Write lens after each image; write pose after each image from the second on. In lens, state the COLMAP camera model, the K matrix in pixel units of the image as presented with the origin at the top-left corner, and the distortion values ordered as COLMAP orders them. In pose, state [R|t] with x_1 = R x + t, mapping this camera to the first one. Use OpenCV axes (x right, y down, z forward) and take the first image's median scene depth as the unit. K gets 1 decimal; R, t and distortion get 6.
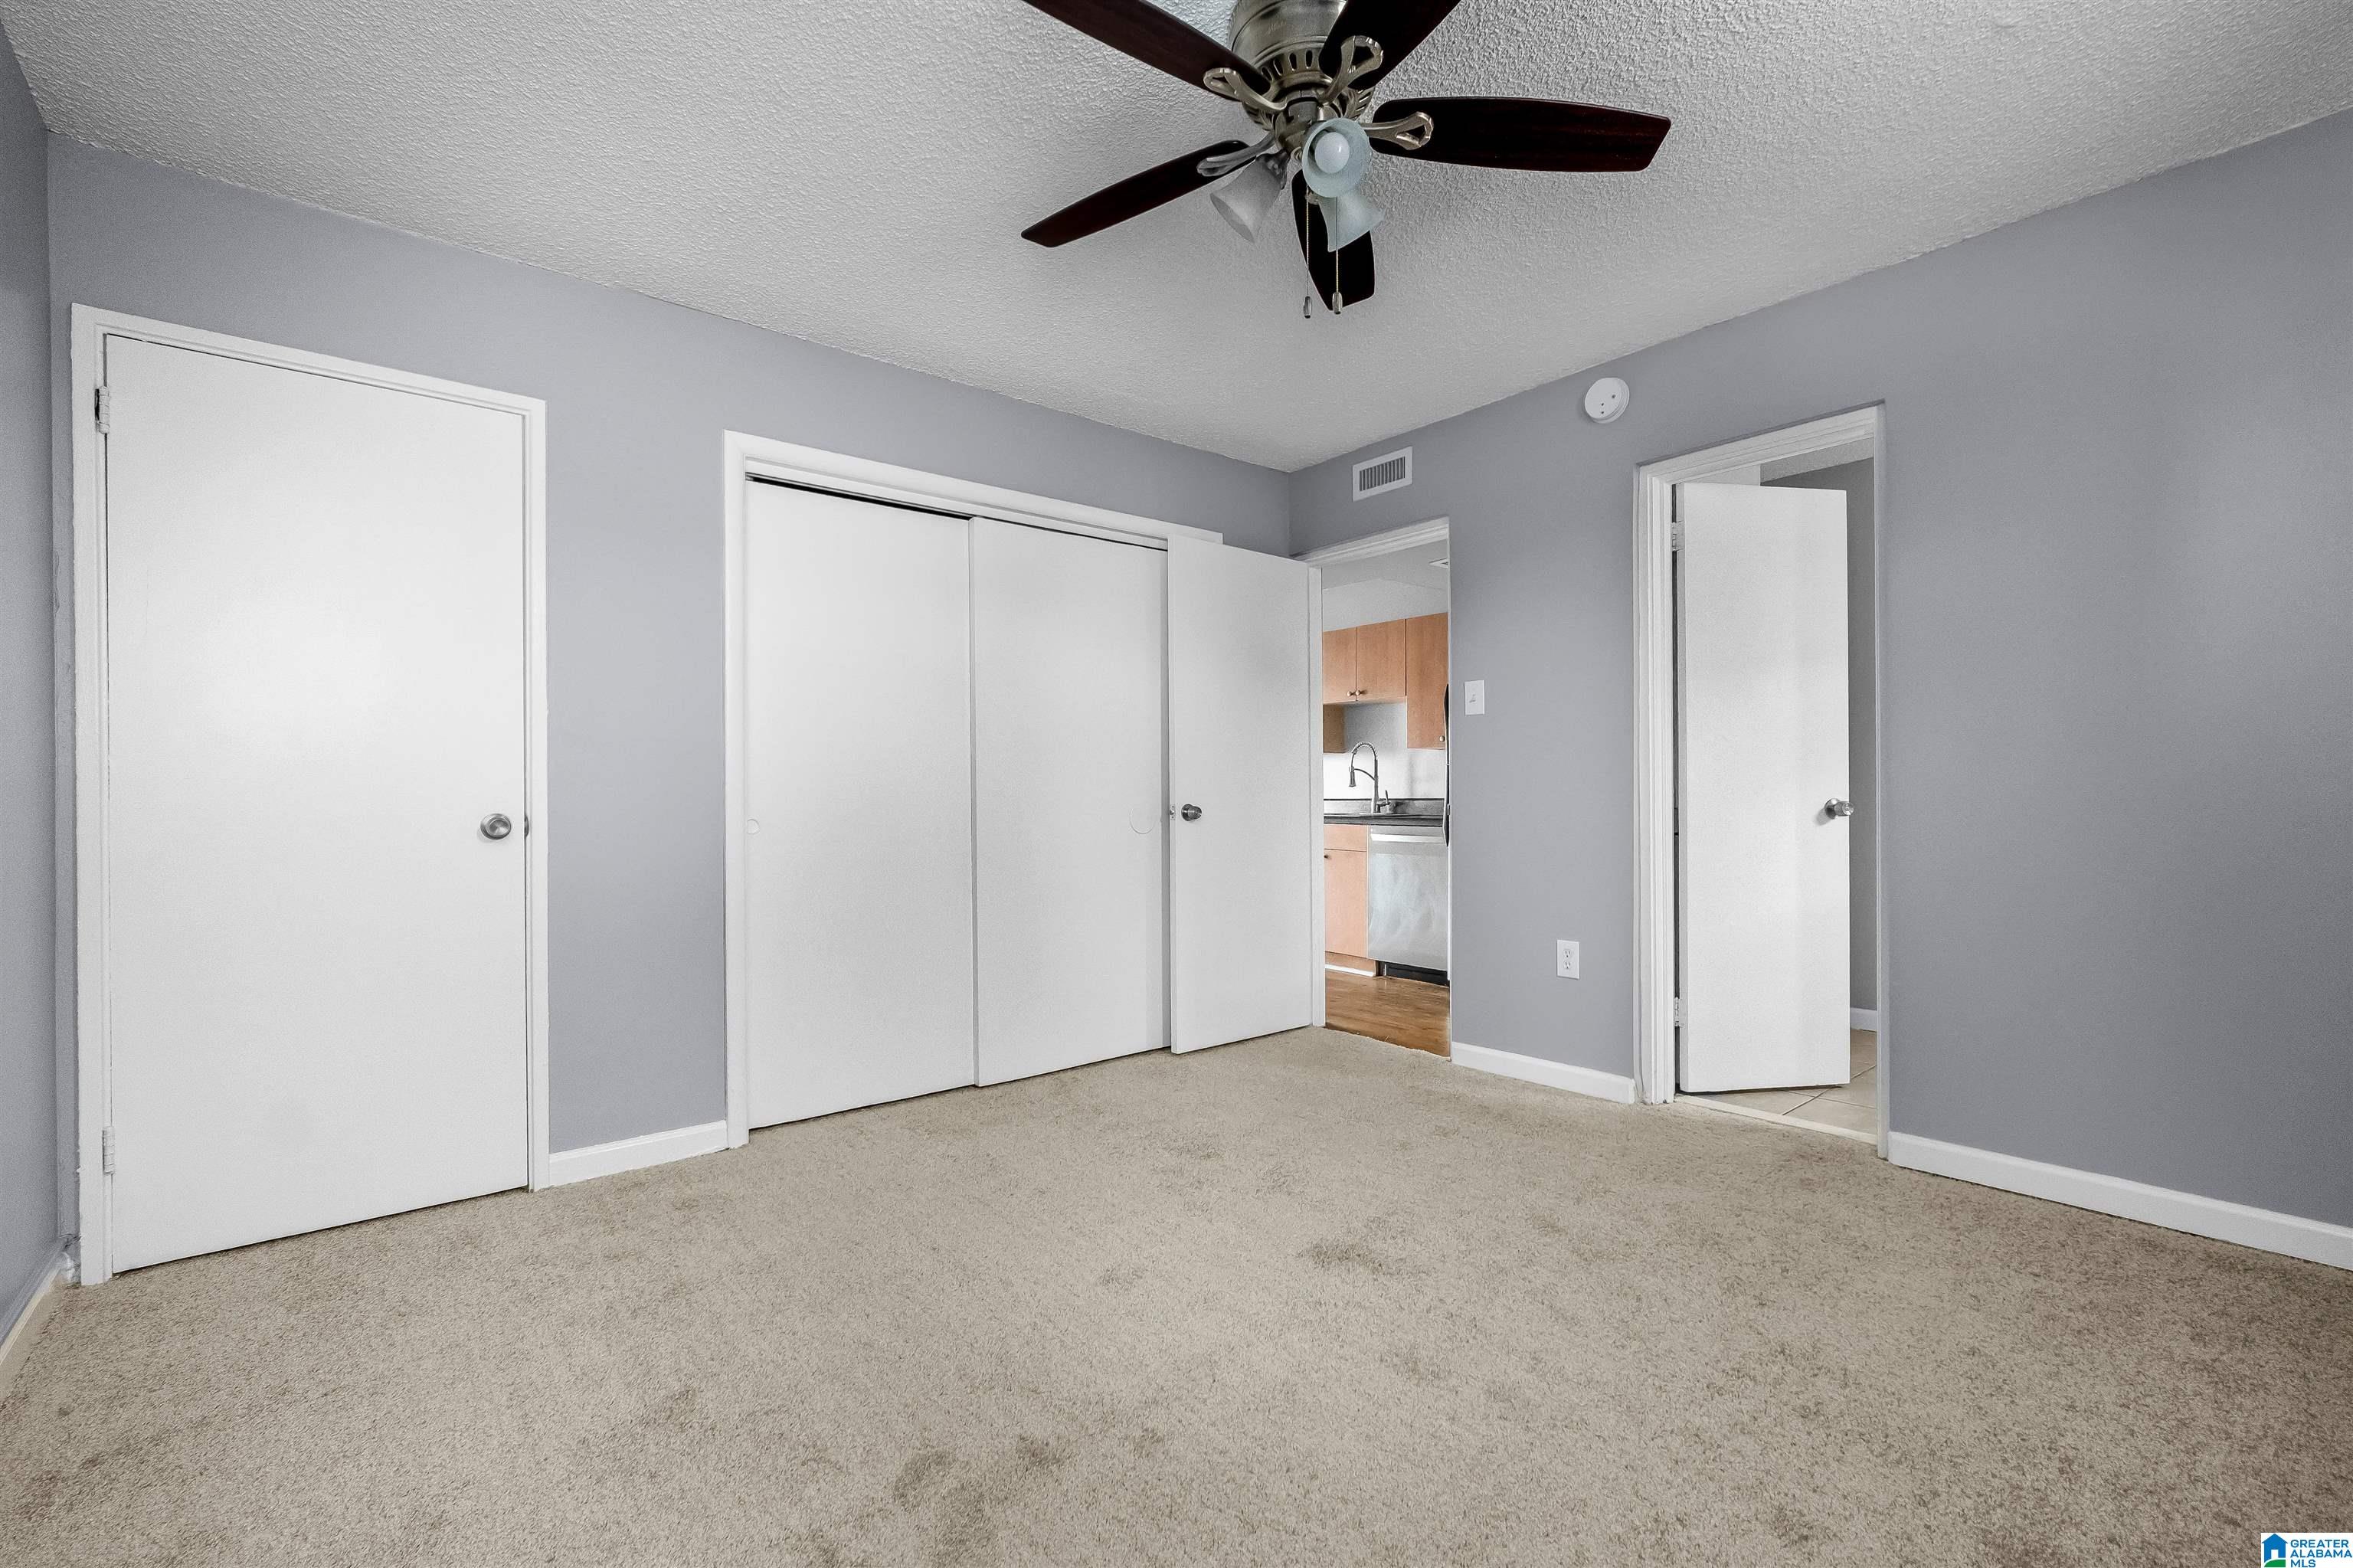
lens RADIAL K [[1032.8, 0, 1199.9], [0, 1032.8, 788.5], [0, 0, 1]] dist [-0.004497, 0.000298]
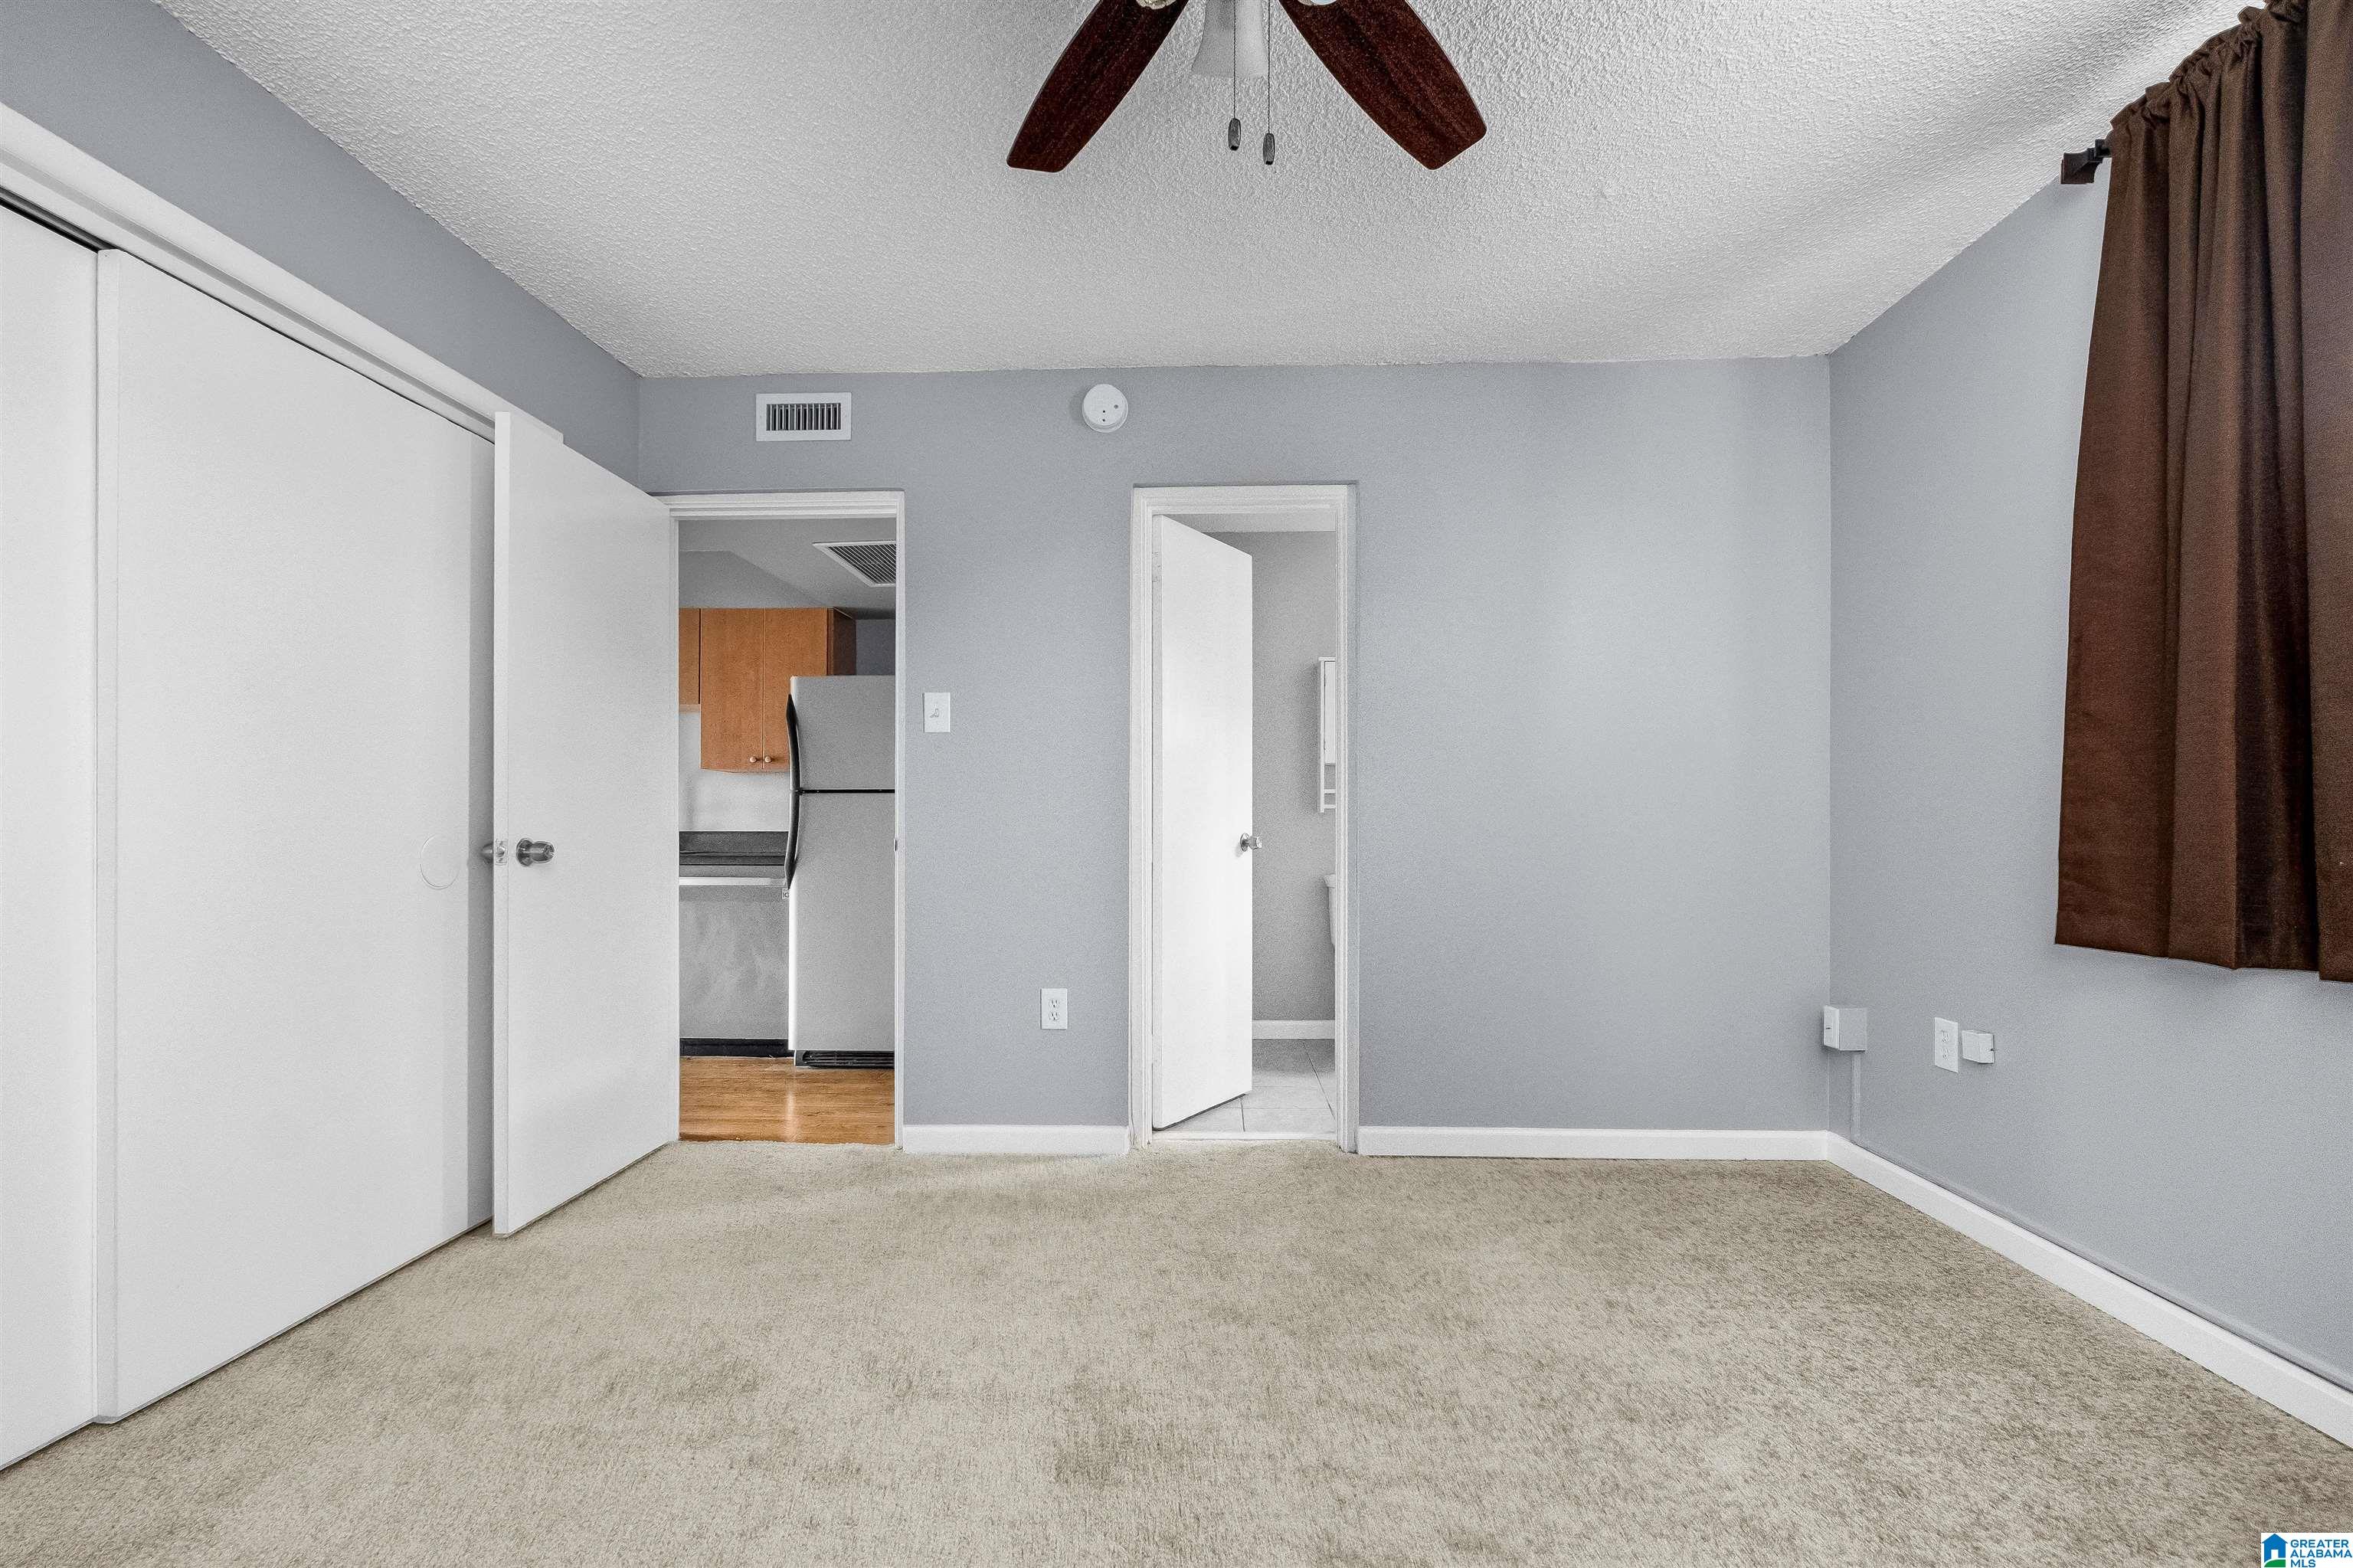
lens RADIAL K [[1032.8, 0, 1166.5], [0, 1032.8, 823.6], [0, 0, 1]] dist [-0.004497, 0.000298]
pose [[0.667478, 0.009147, 0.744573, -0.257622], [-0.010694, 0.999939, -0.002697, 0.003221], [-0.744553, -0.006162, 0.667535, 0.322111]]
